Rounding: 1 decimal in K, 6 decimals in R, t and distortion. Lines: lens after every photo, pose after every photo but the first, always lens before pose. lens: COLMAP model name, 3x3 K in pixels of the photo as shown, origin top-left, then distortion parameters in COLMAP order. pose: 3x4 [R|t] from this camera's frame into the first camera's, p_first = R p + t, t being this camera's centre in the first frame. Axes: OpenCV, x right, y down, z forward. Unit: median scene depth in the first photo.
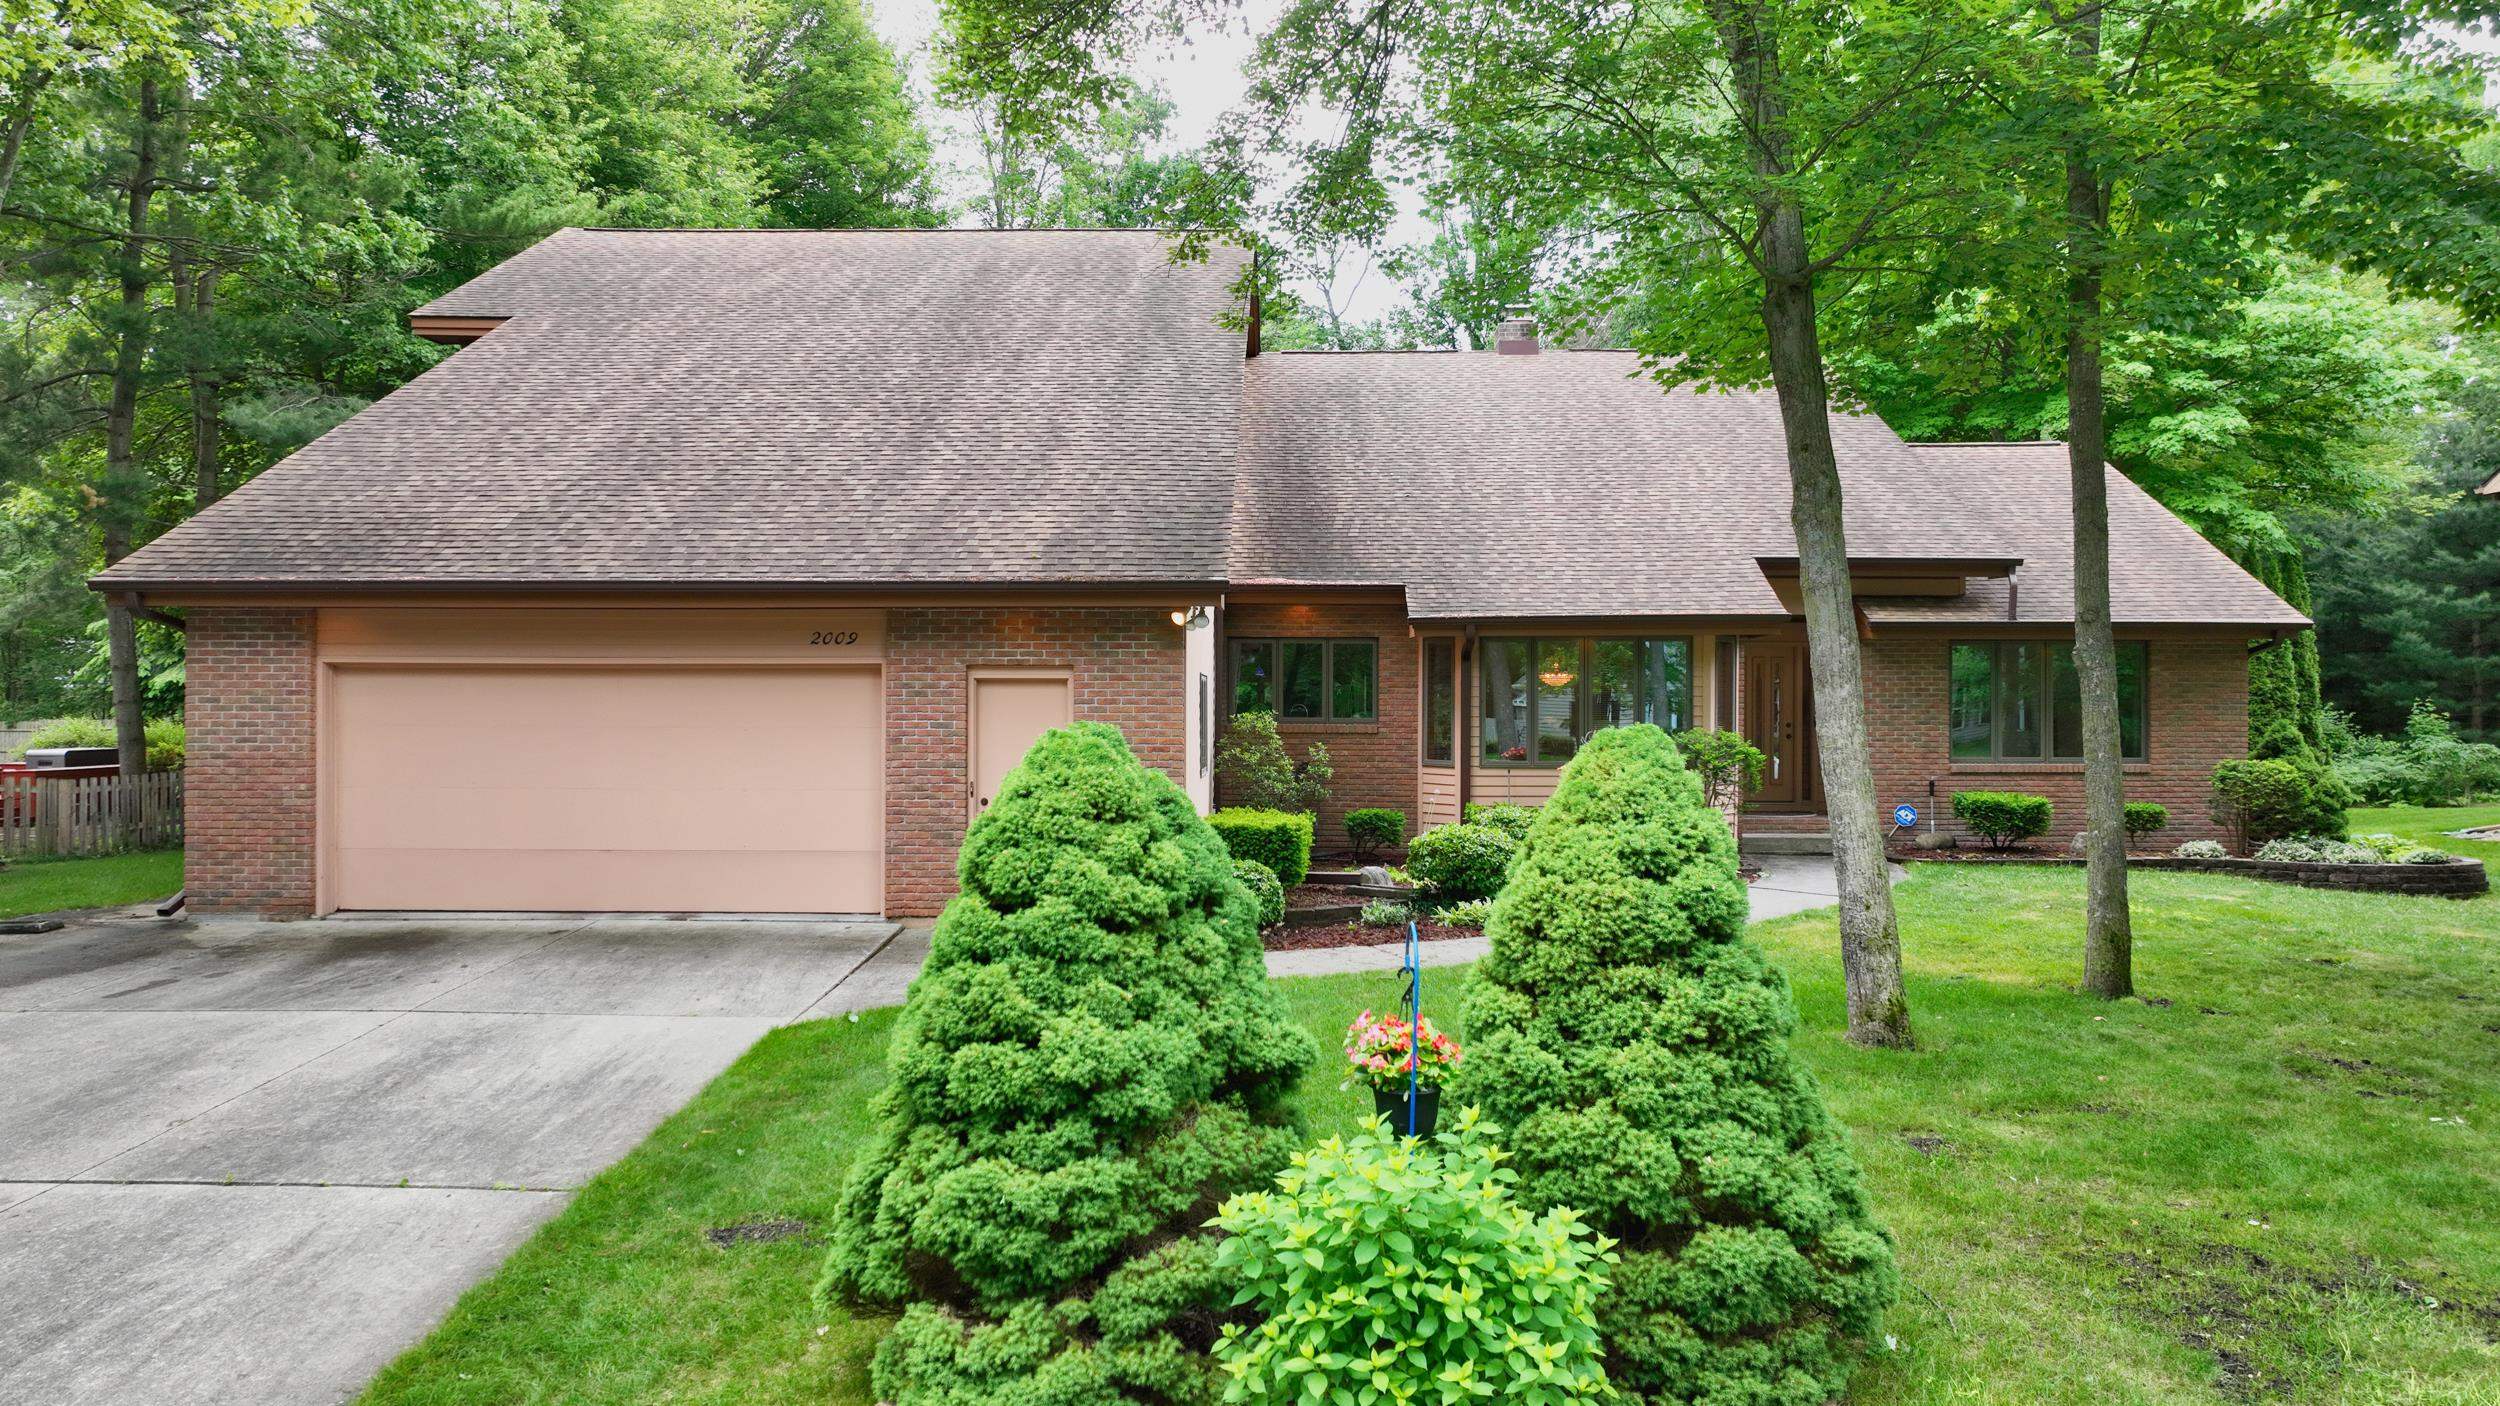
lens RADIAL K [[1762.5, 0, 1255.6], [0, 1762.5, 704.9], [0, 0, 1]] dist [0.007605, -0.002666]
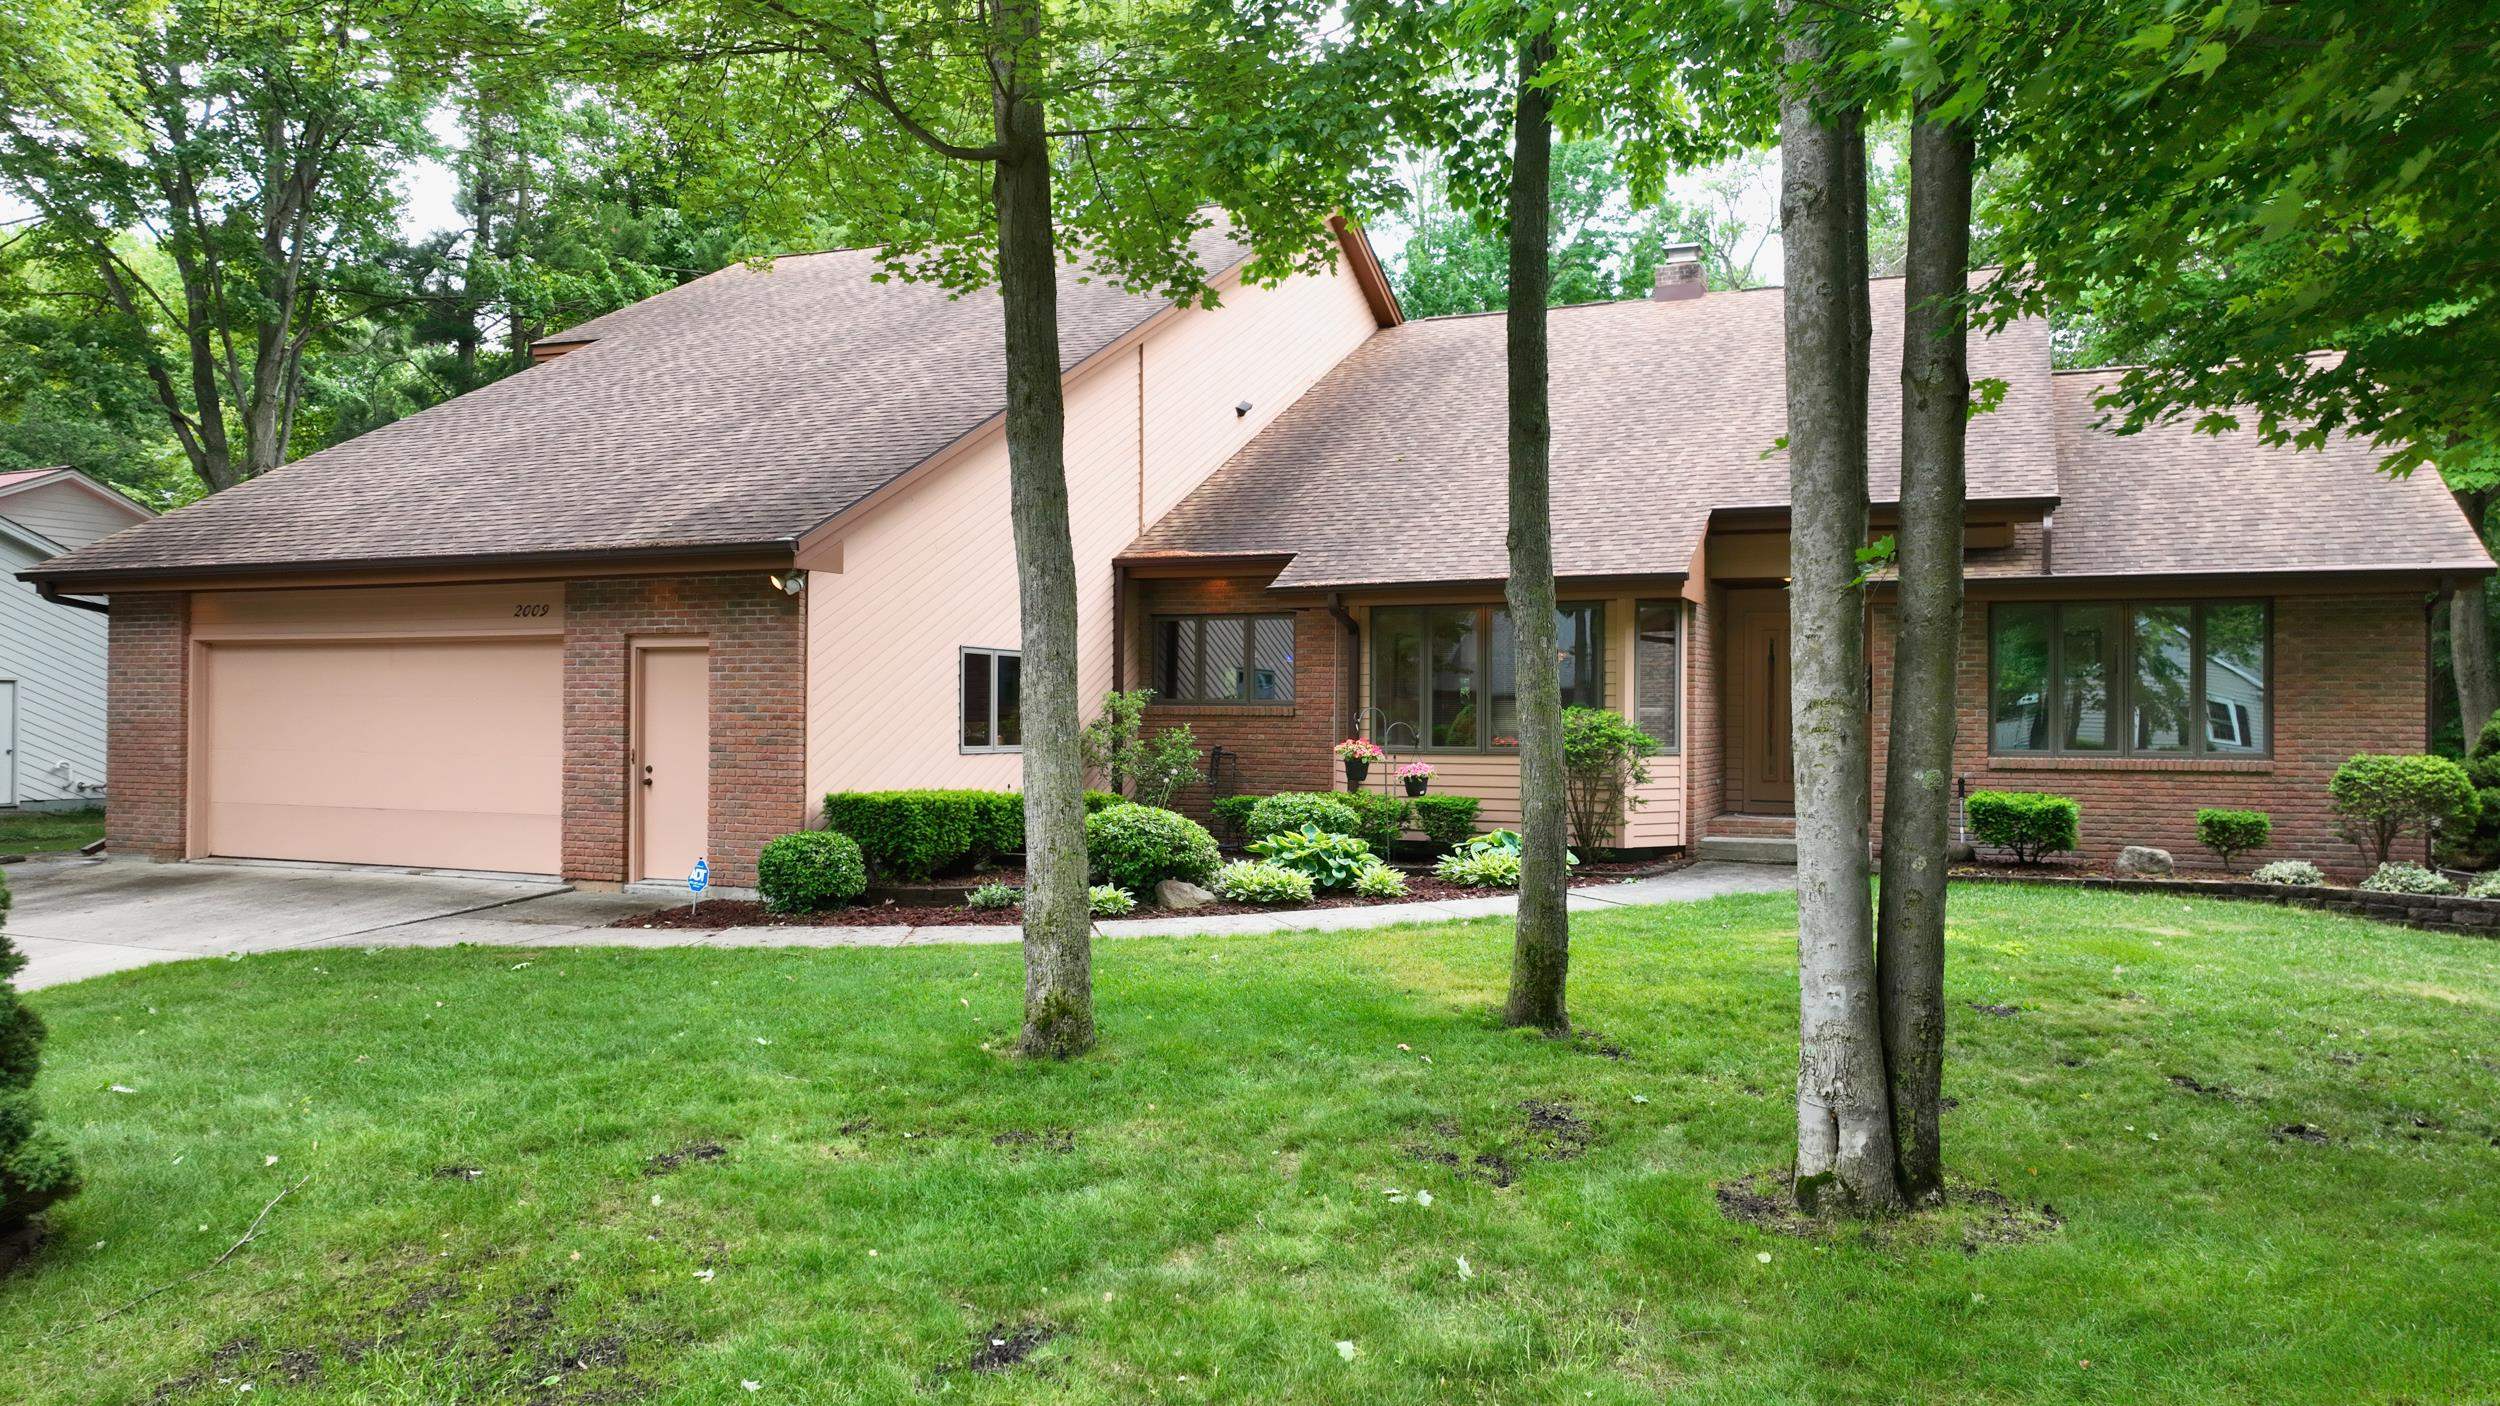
lens RADIAL K [[1762.5, 0, 1255.6], [0, 1762.5, 704.9], [0, 0, 1]] dist [0.007605, -0.002666]
pose [[0.926438, 0.000839, -0.376447, 0.545433], [-0.003922, 0.999965, -0.007425, 0.023849], [0.376427, 0.008355, 0.926409, 0.188584]]
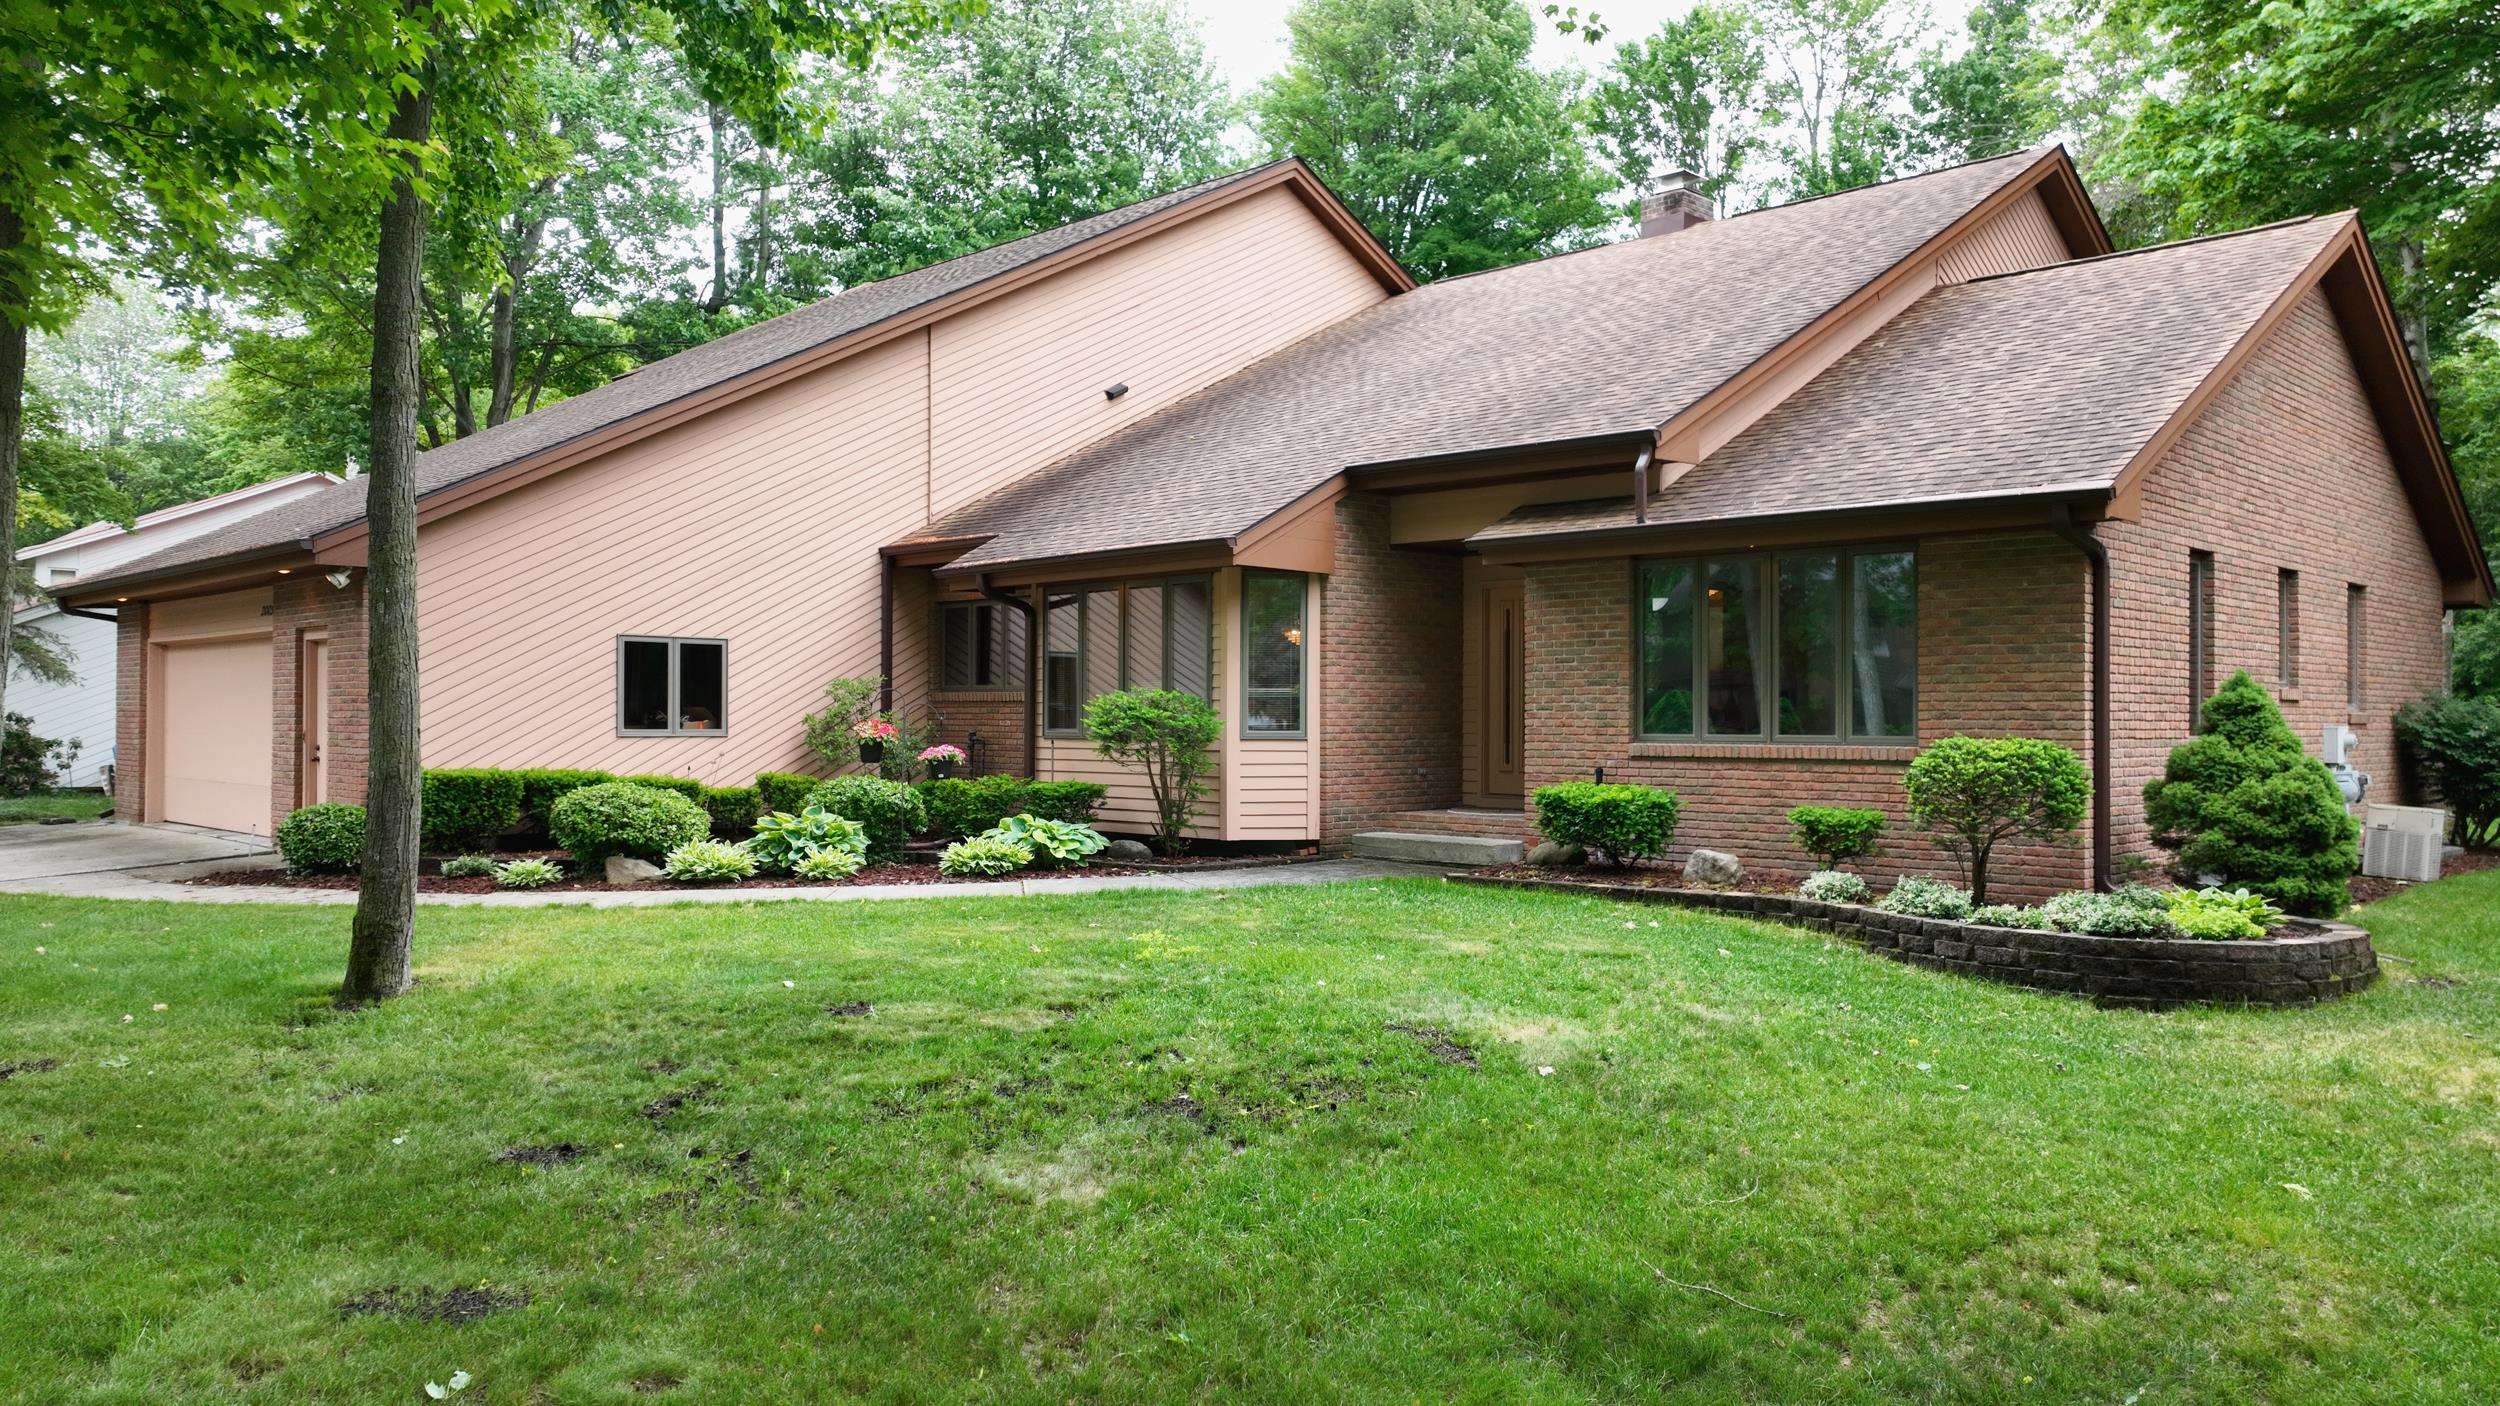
lens RADIAL K [[1762.5, 0, 1255.6], [0, 1762.5, 704.9], [0, 0, 1]] dist [0.007605, -0.002666]
pose [[0.725096, -0.003978, -0.688636, 1.066898], [-0.002059, 0.999966, -0.007945, 0.034520], [0.688644, 0.007179, 0.725064, 0.580507]]
